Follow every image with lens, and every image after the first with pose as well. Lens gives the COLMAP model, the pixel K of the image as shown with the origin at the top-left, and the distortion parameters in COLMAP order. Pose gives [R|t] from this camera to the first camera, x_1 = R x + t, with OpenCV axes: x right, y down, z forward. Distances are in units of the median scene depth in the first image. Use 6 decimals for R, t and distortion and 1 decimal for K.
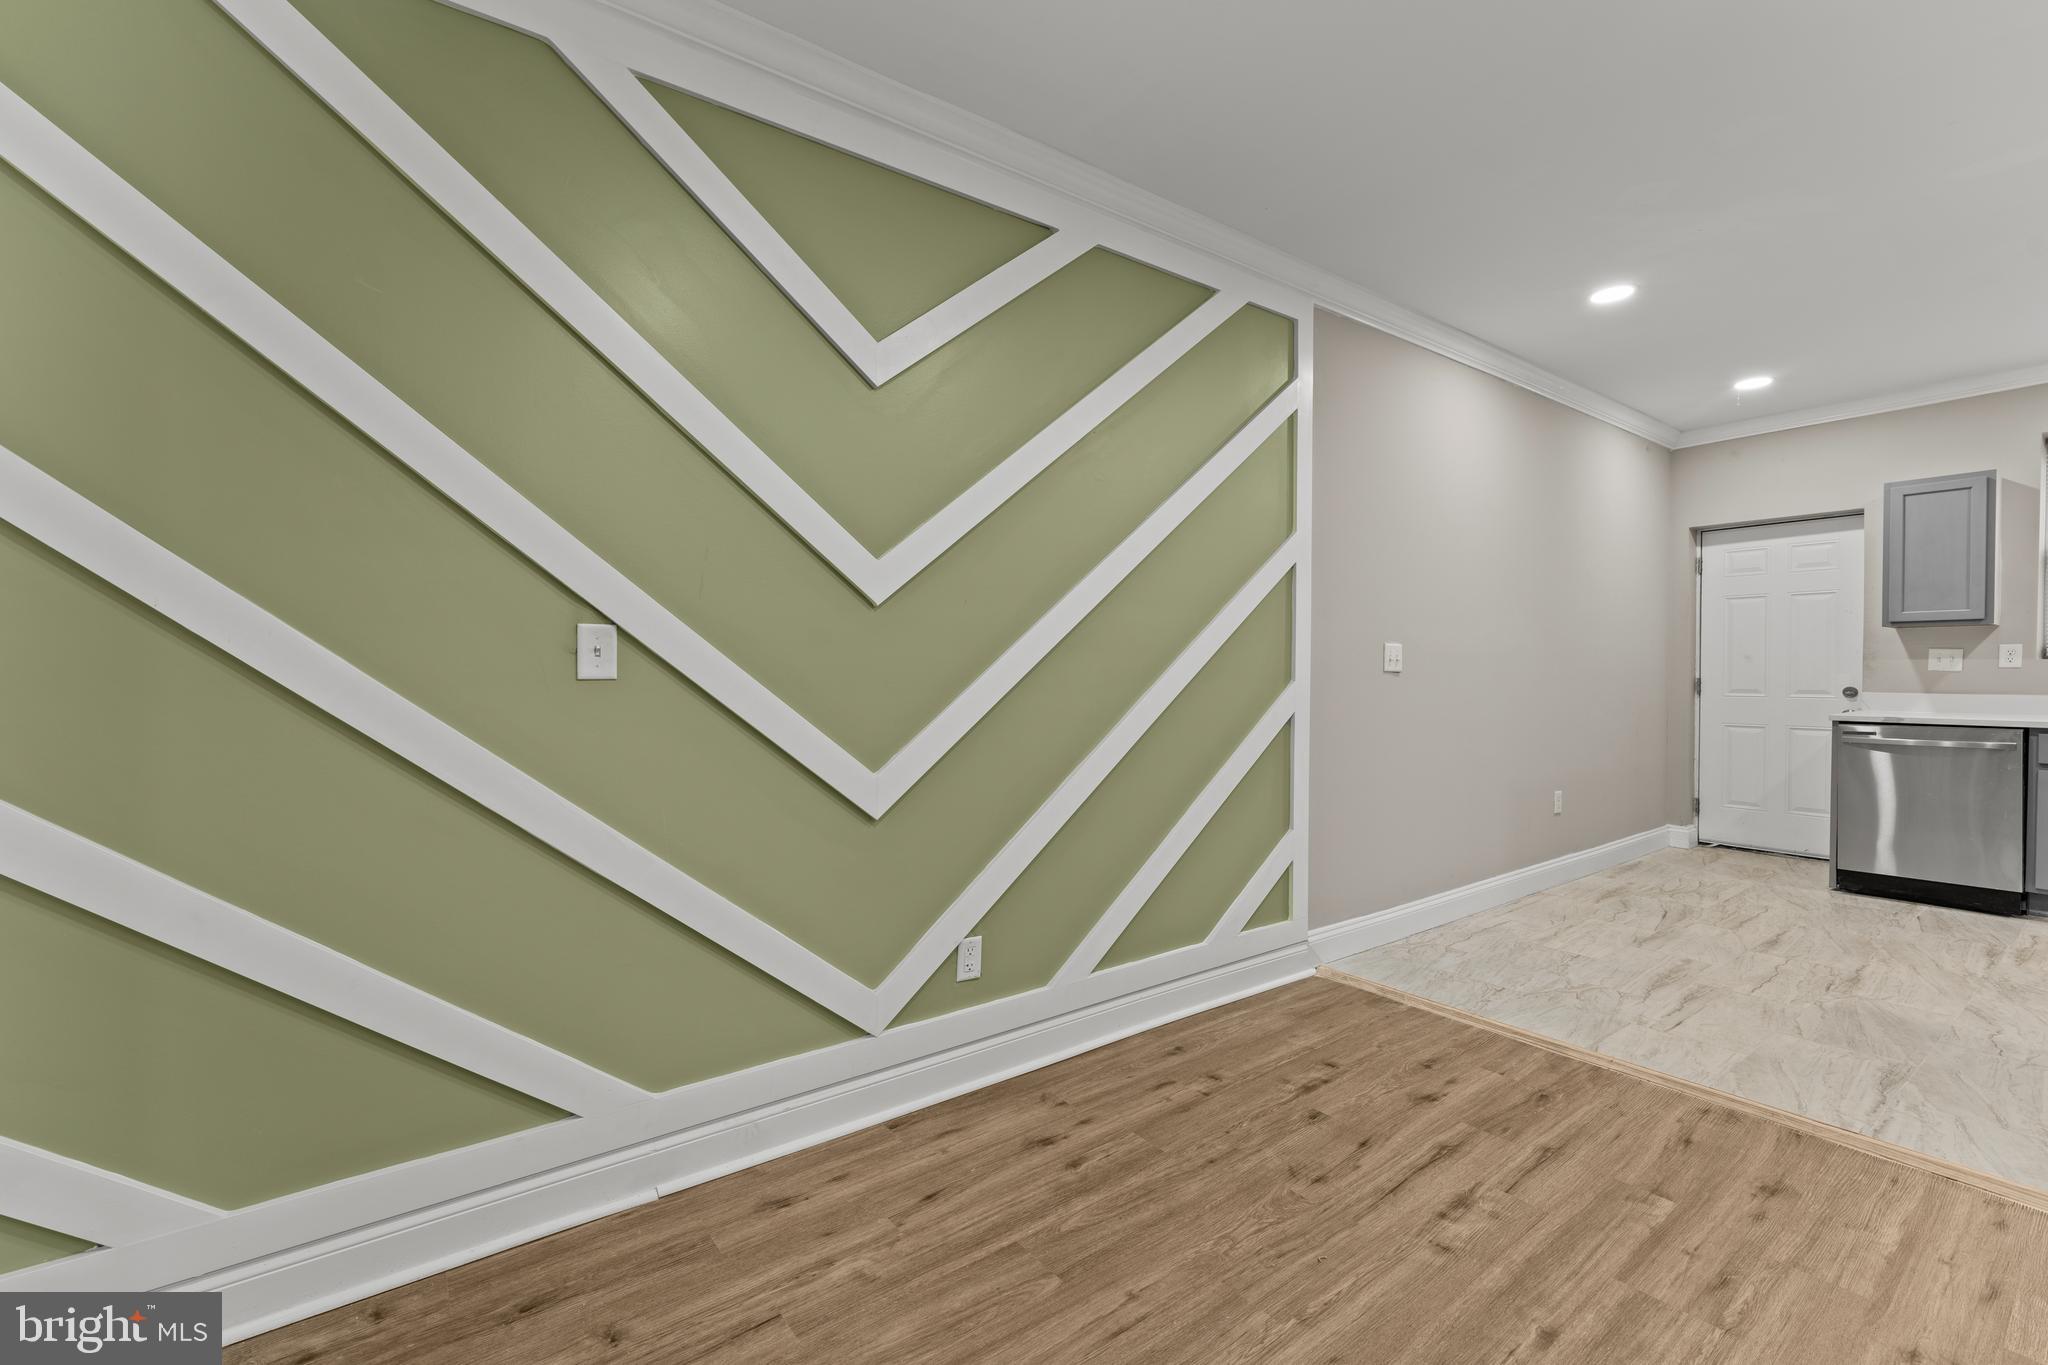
lens RADIAL K [[817.7, 0, 1012.3], [0, 817.7, 678.7], [0, 0, 1]] dist [-0.005383, 0.000693]
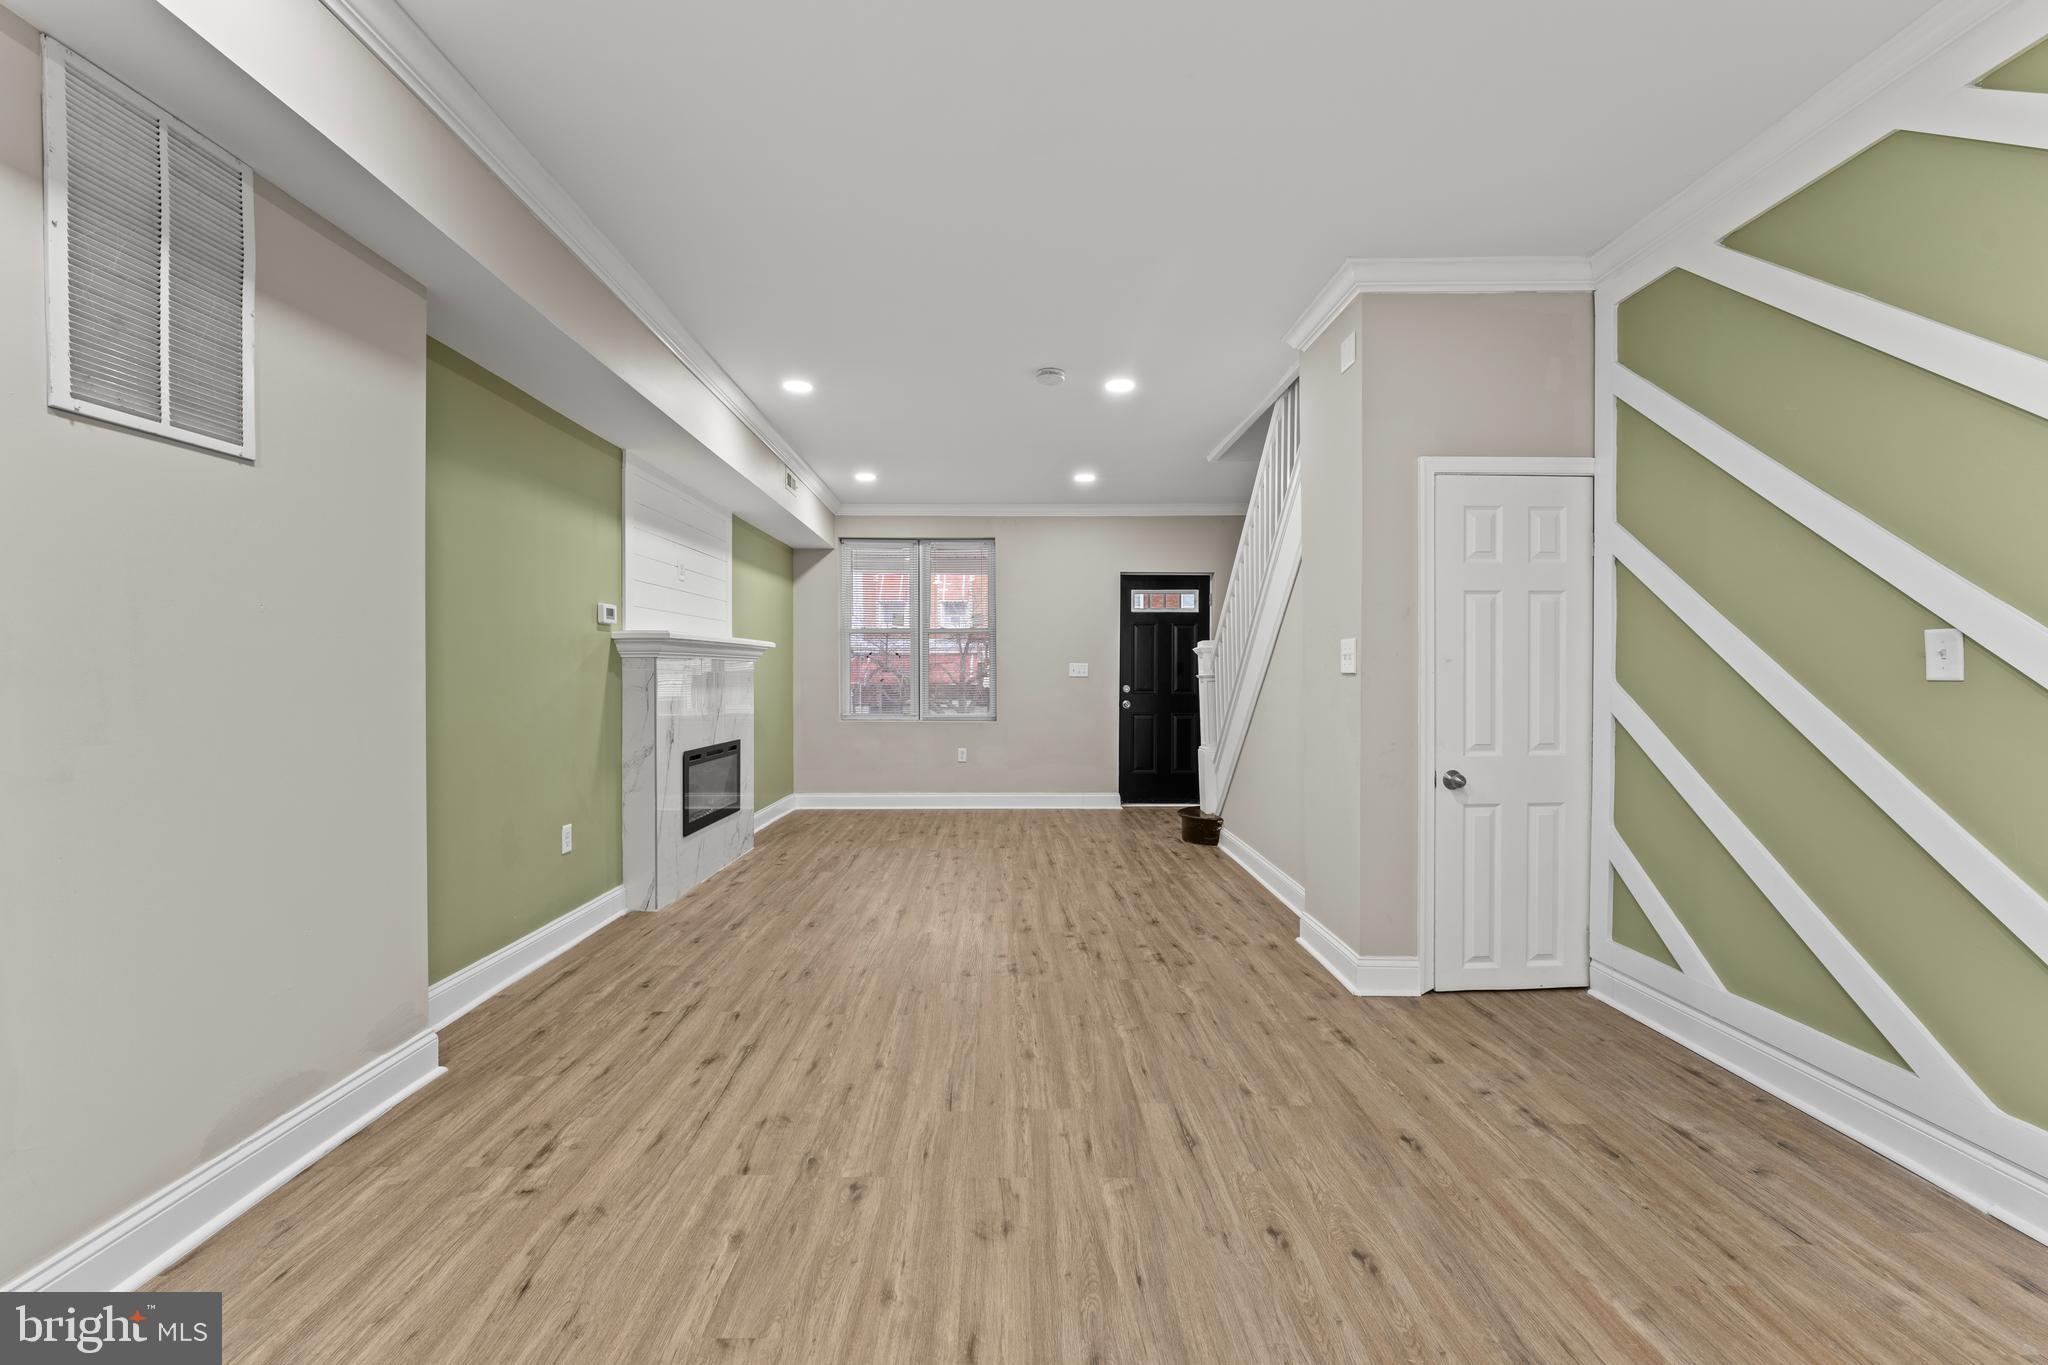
lens RADIAL K [[740.1, 0, 1024.0], [0, 740.1, 682.5], [0, 0, 1]] dist [-0.002005, -0.000124]
pose [[-0.563710, 0.011824, -0.825888, 1.257684], [-0.004330, 0.999841, 0.017270, -0.011802], [0.825961, 0.013311, -0.563570, 0.718062]]
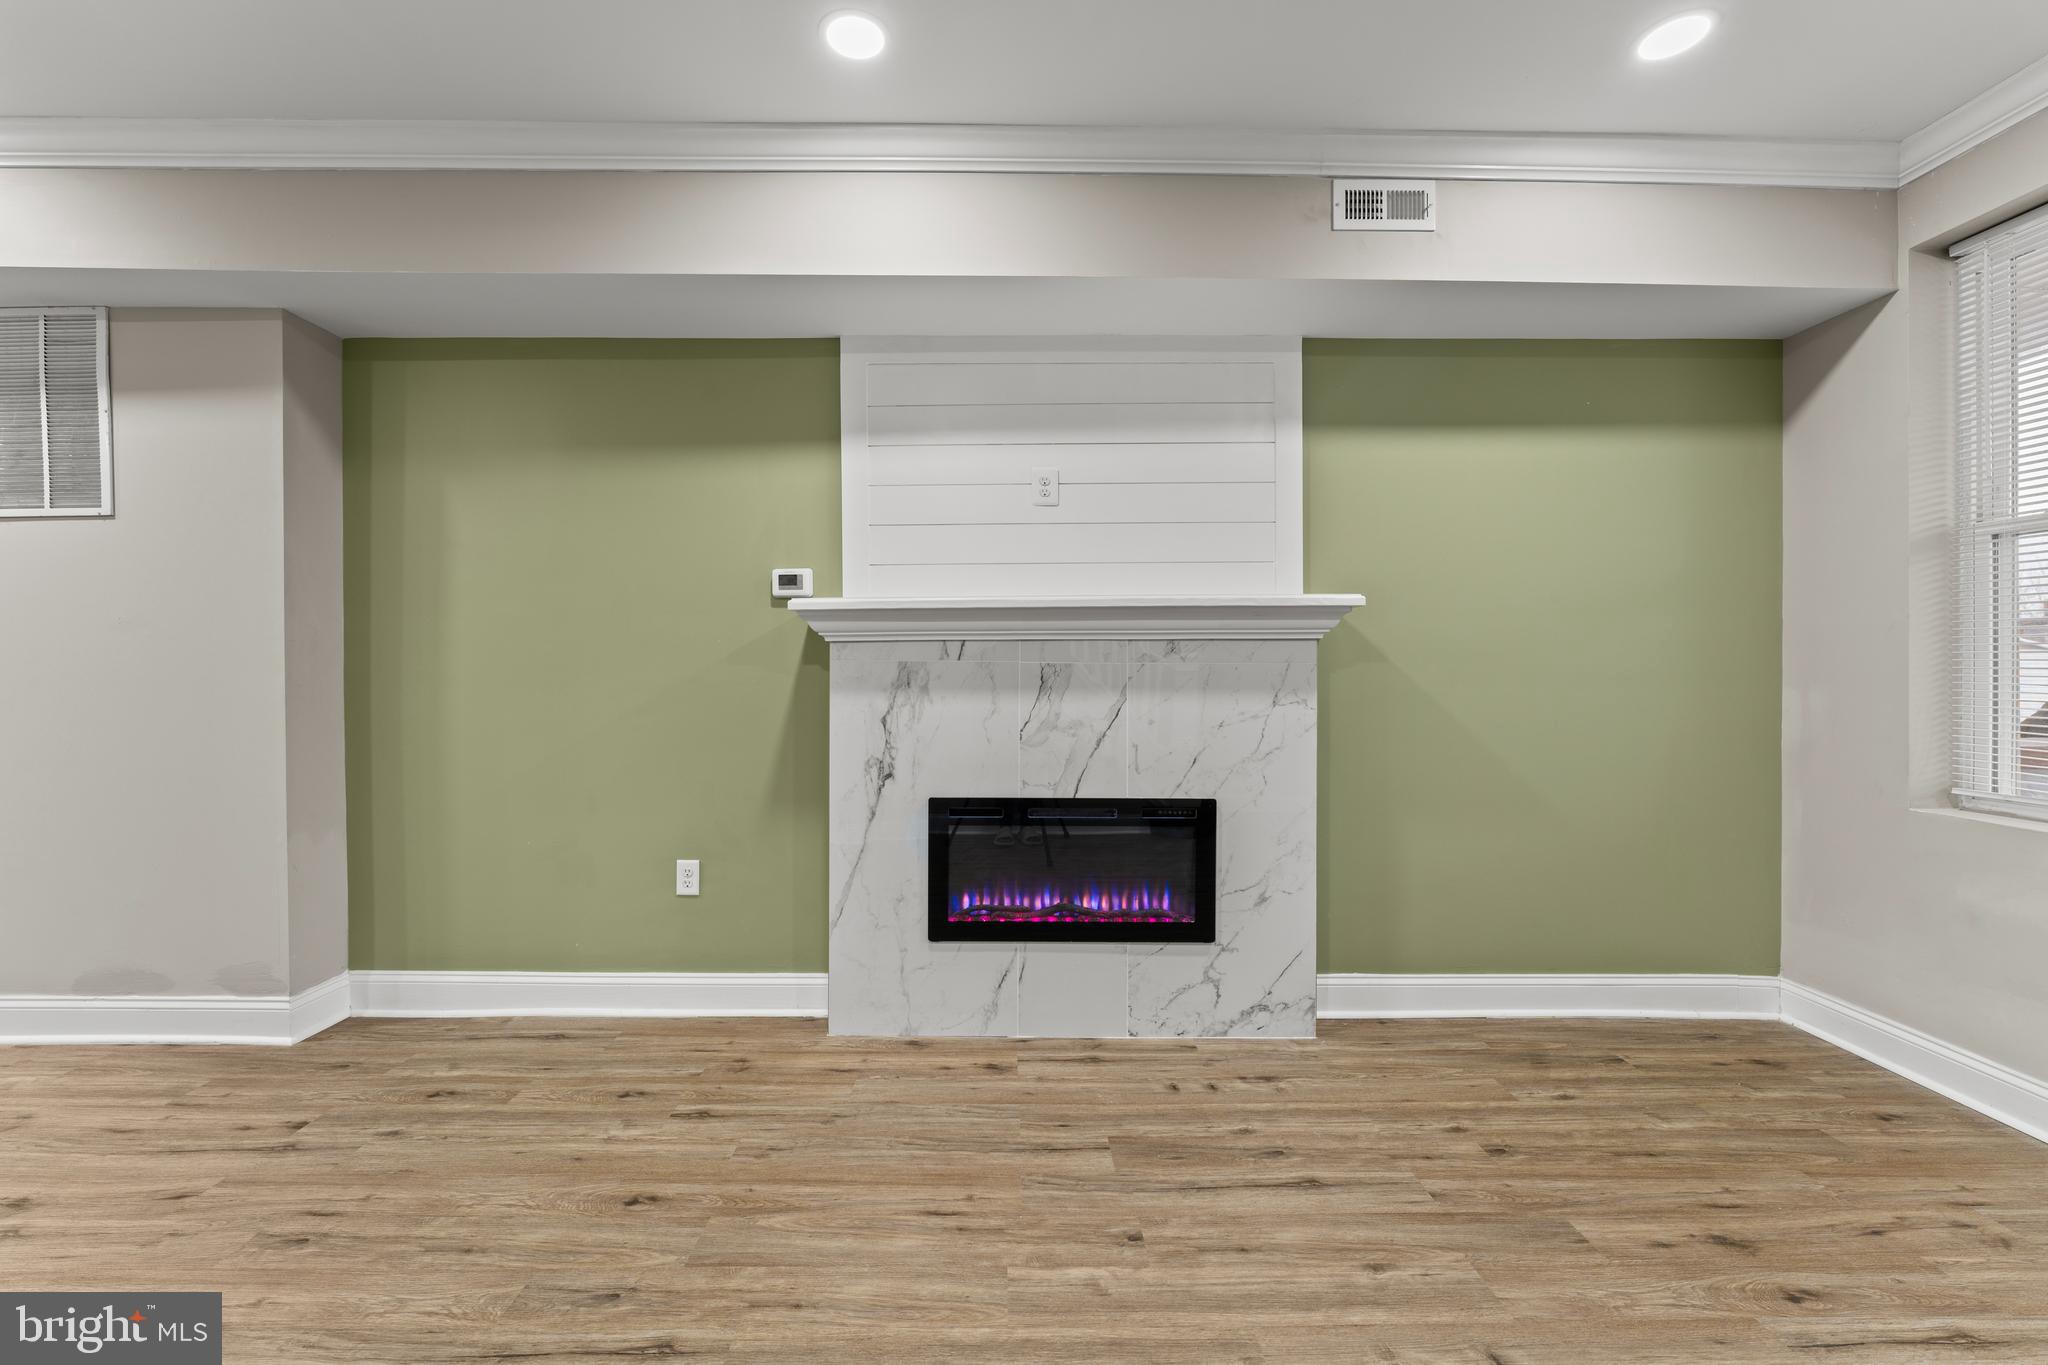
lens RADIAL K [[817.7, 0, 1012.3], [0, 817.7, 678.7], [0, 0, 1]] dist [-0.005383, 0.000693]
pose [[-0.826204, -0.001820, 0.563368, -1.215623], [0.007540, 0.999870, 0.014287, 0.008604], [-0.563320, 0.016051, -0.826083, -0.378293]]
